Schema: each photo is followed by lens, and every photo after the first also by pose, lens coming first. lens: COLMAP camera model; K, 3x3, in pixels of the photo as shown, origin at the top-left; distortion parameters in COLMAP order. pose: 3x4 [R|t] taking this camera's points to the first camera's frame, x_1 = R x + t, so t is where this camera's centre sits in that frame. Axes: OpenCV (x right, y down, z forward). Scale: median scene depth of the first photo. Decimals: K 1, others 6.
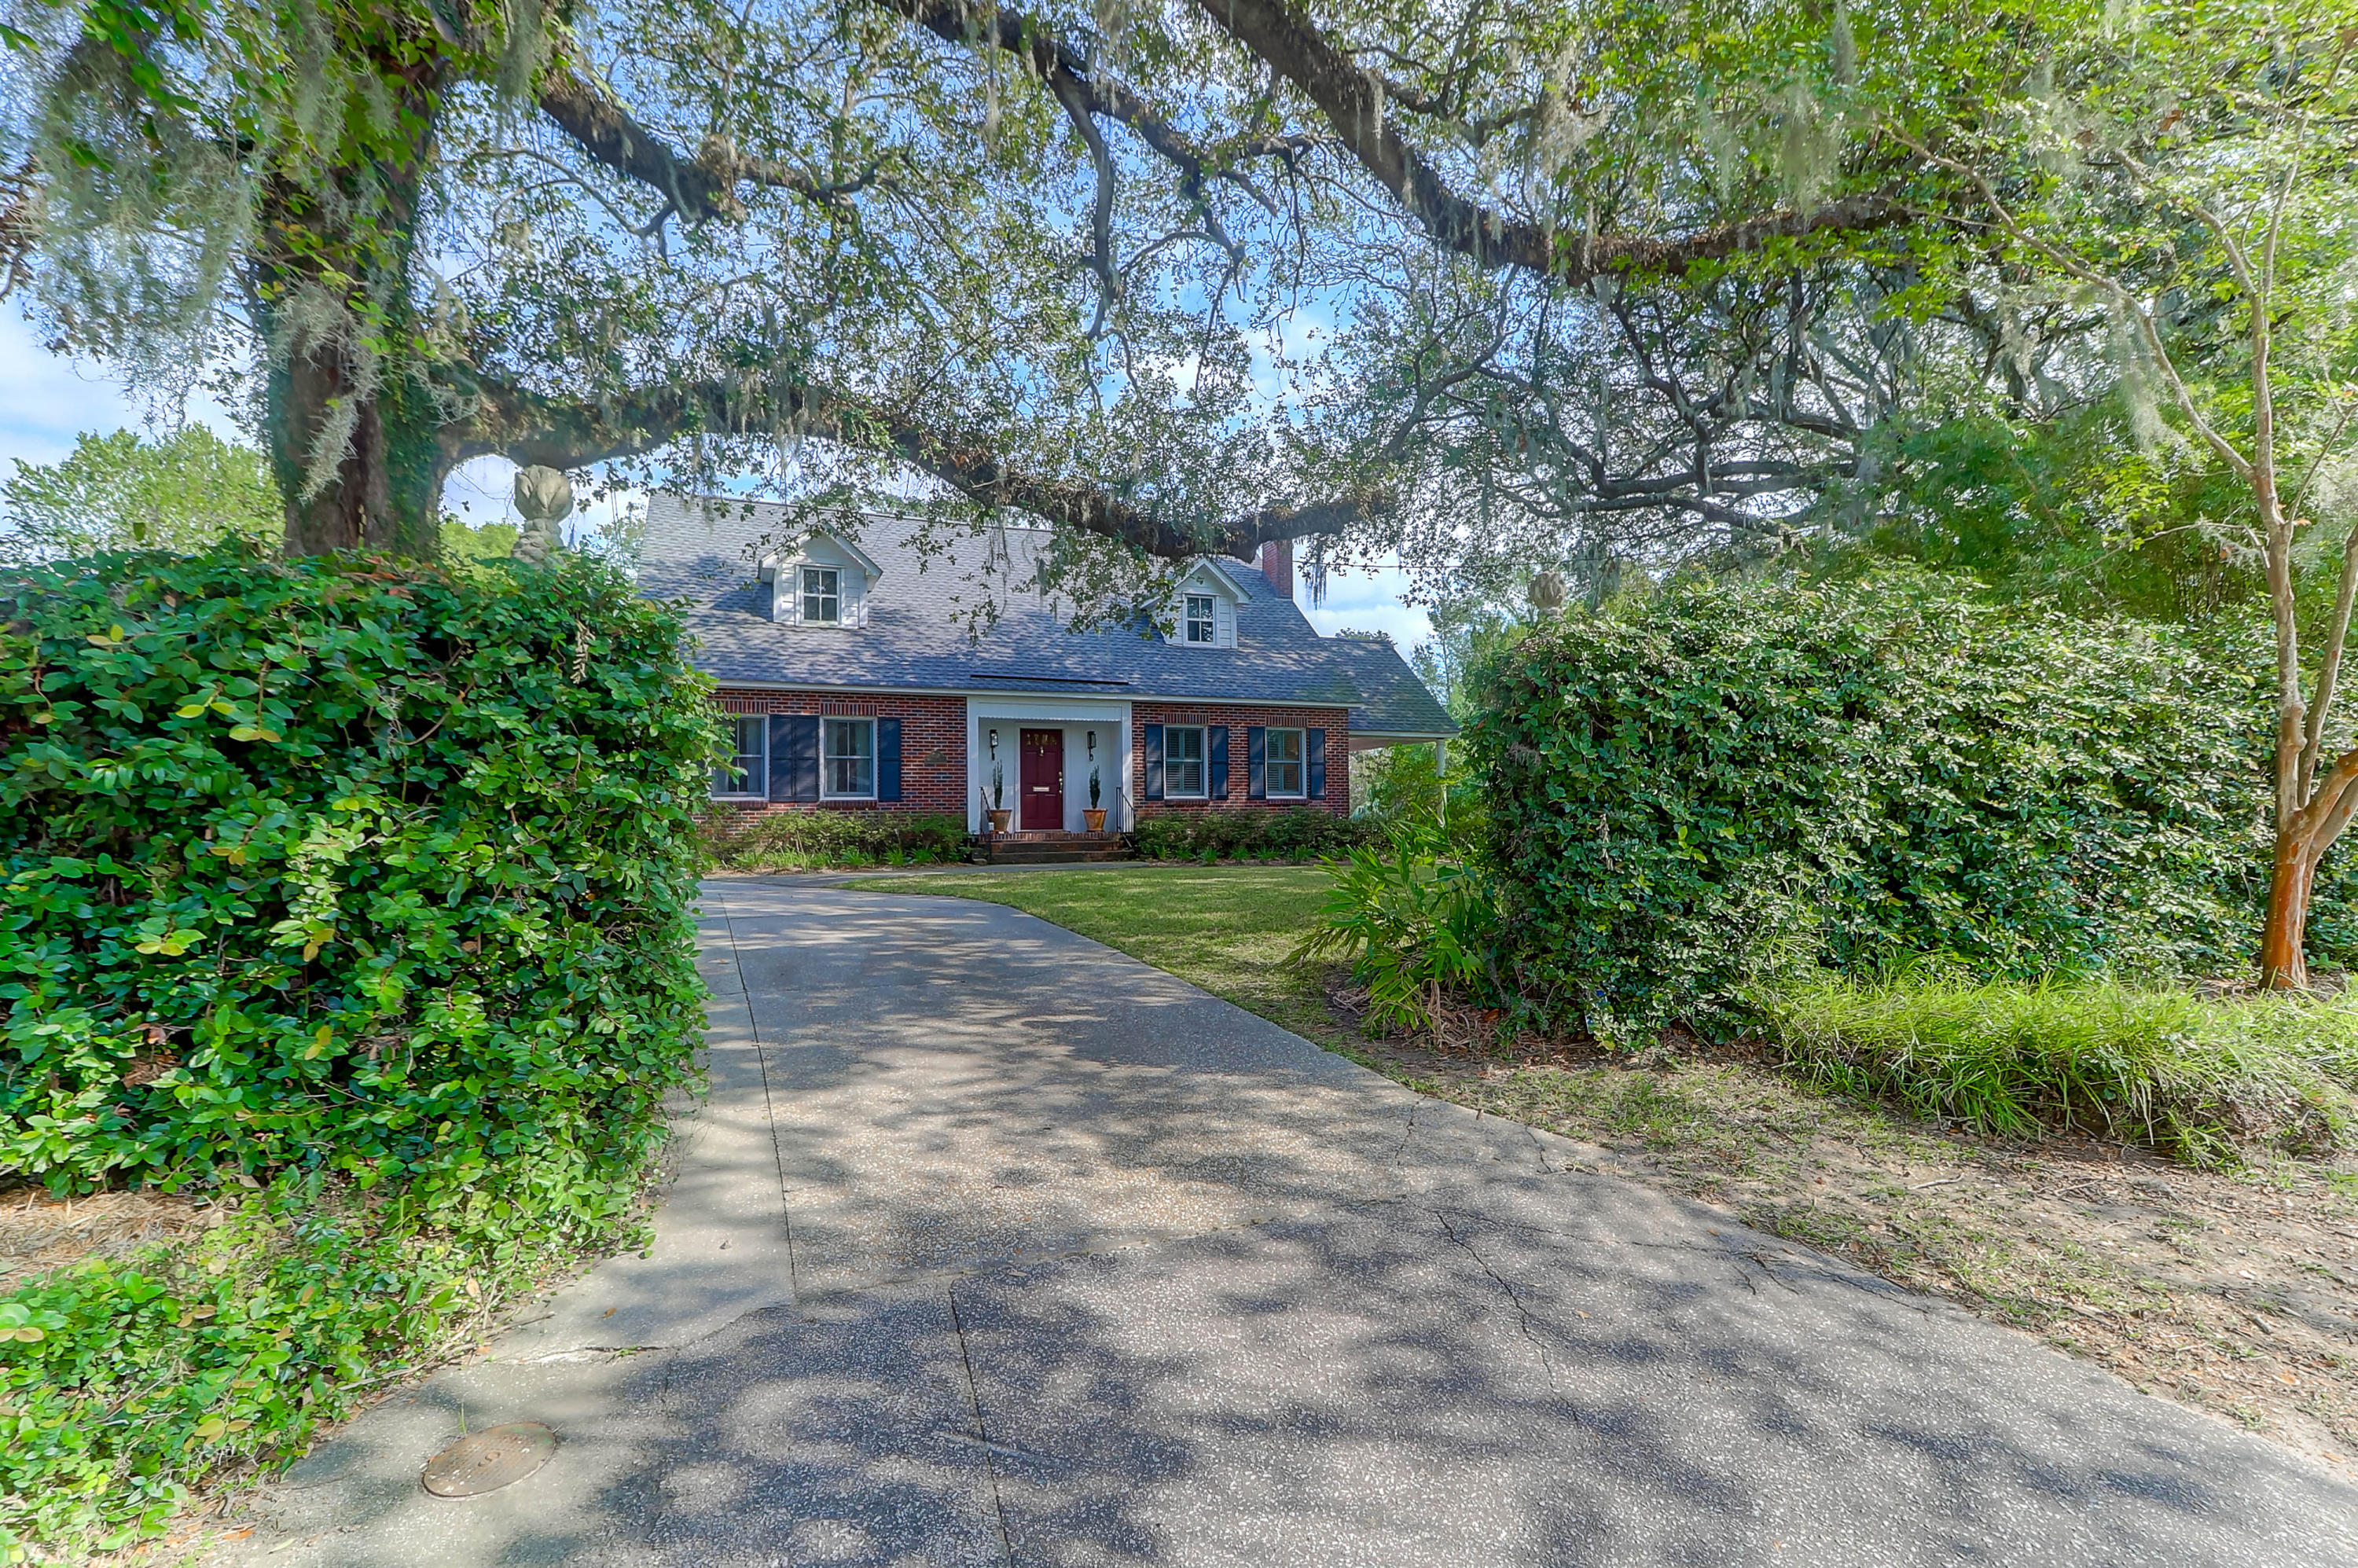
lens RADIAL K [[1073.6, 0, 1182.6], [0, 1073.6, 797.9], [0, 0, 1]] dist [0.024278, -0.001551]
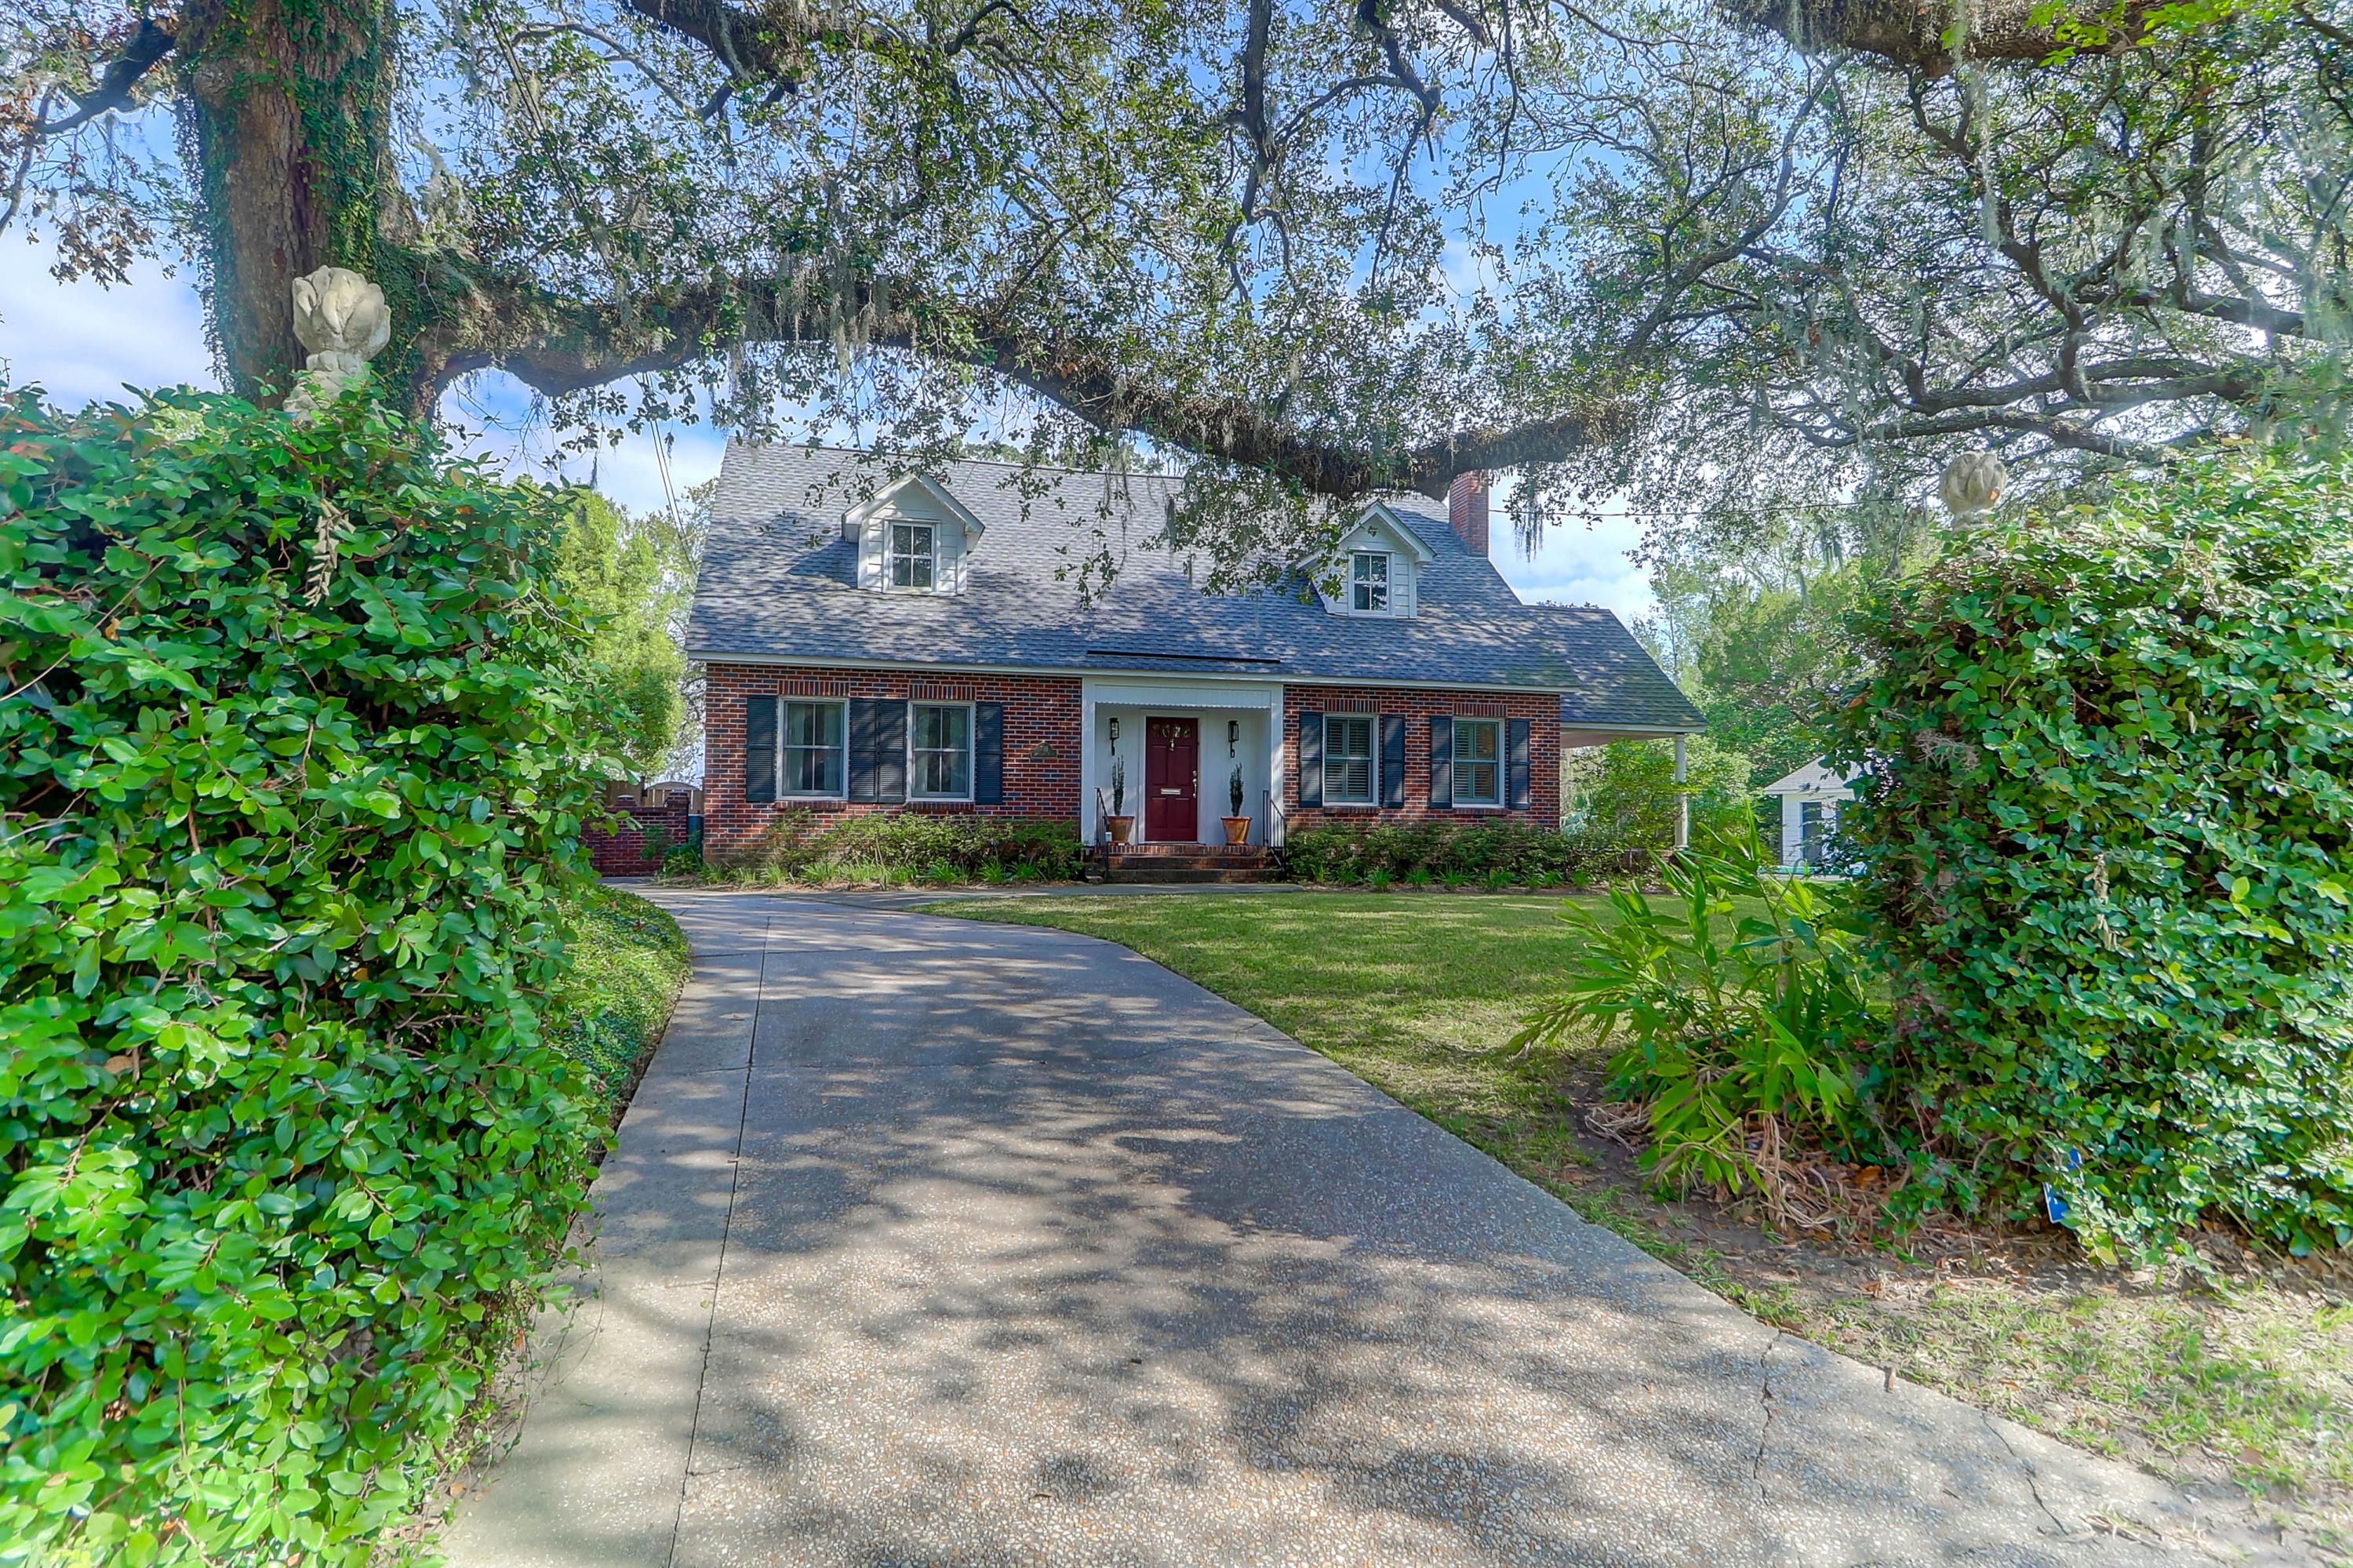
lens RADIAL K [[1266.0, 0, 1167.2], [0, 1266.0, 780.3], [0, 0, 1]] dist [0.020707, -0.000608]
pose [[0.990416, 0.012572, -0.137543, -0.006576], [-0.014915, 0.999760, -0.016017, -0.003450], [0.137308, 0.017915, 0.990366, 0.135559]]
